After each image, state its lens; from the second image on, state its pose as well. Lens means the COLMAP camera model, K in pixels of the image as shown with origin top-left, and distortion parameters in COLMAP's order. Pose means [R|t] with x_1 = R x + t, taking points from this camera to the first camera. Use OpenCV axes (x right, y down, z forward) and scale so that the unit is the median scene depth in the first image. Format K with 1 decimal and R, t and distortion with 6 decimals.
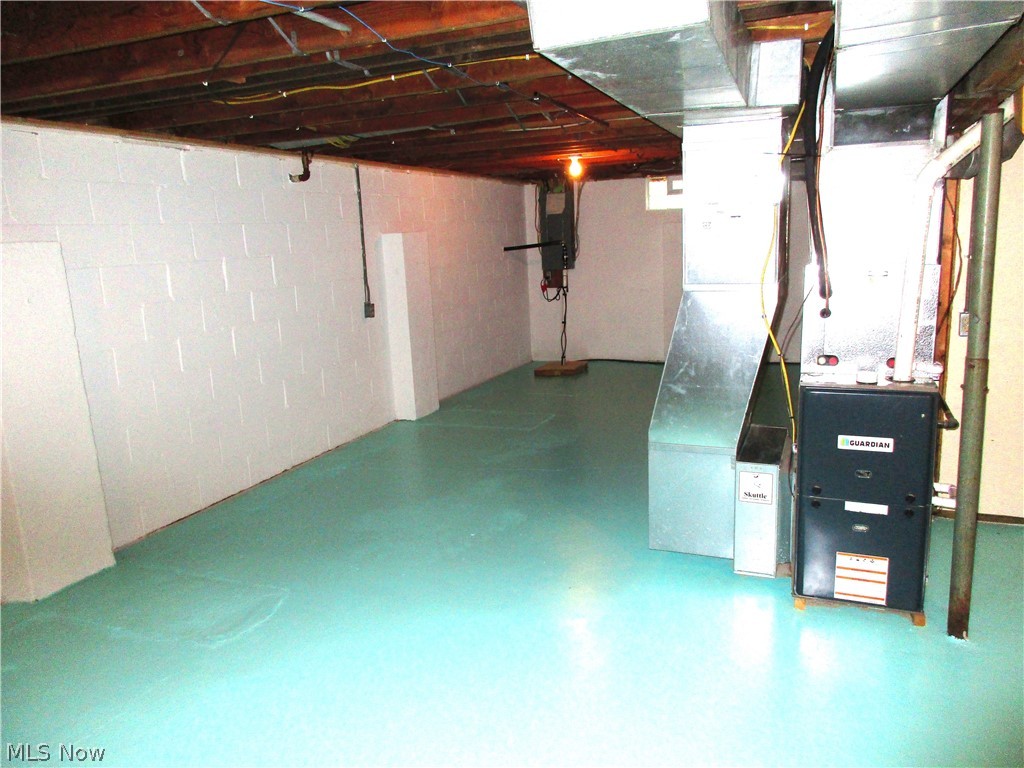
lens RADIAL K [[792.8, 0, 512.0], [0, 792.8, 384.0], [0, 0, 1]] dist [-0.003649, -0.002156]
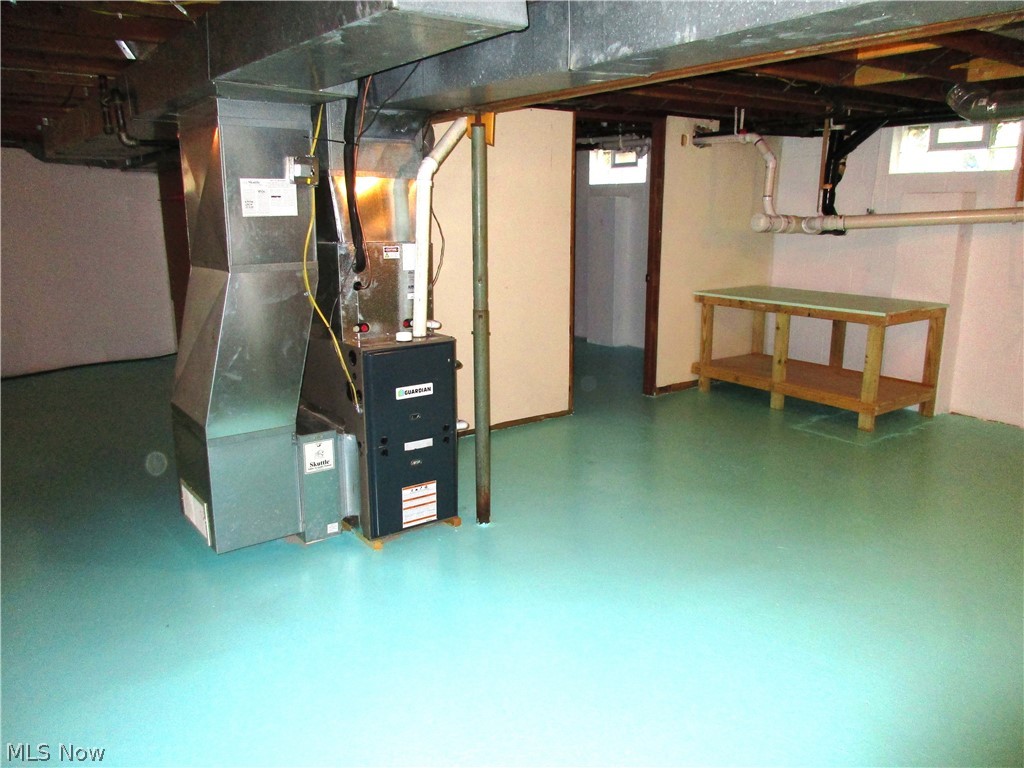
lens RADIAL K [[792.8, 0, 512.0], [0, 792.8, 384.0], [0, 0, 1]] dist [-0.003649, -0.002156]
pose [[0.498697, -0.156450, 0.852540, -0.499902], [0.159821, 0.983308, 0.086959, -0.016327], [-0.851914, 0.092888, 0.515377, 0.251035]]
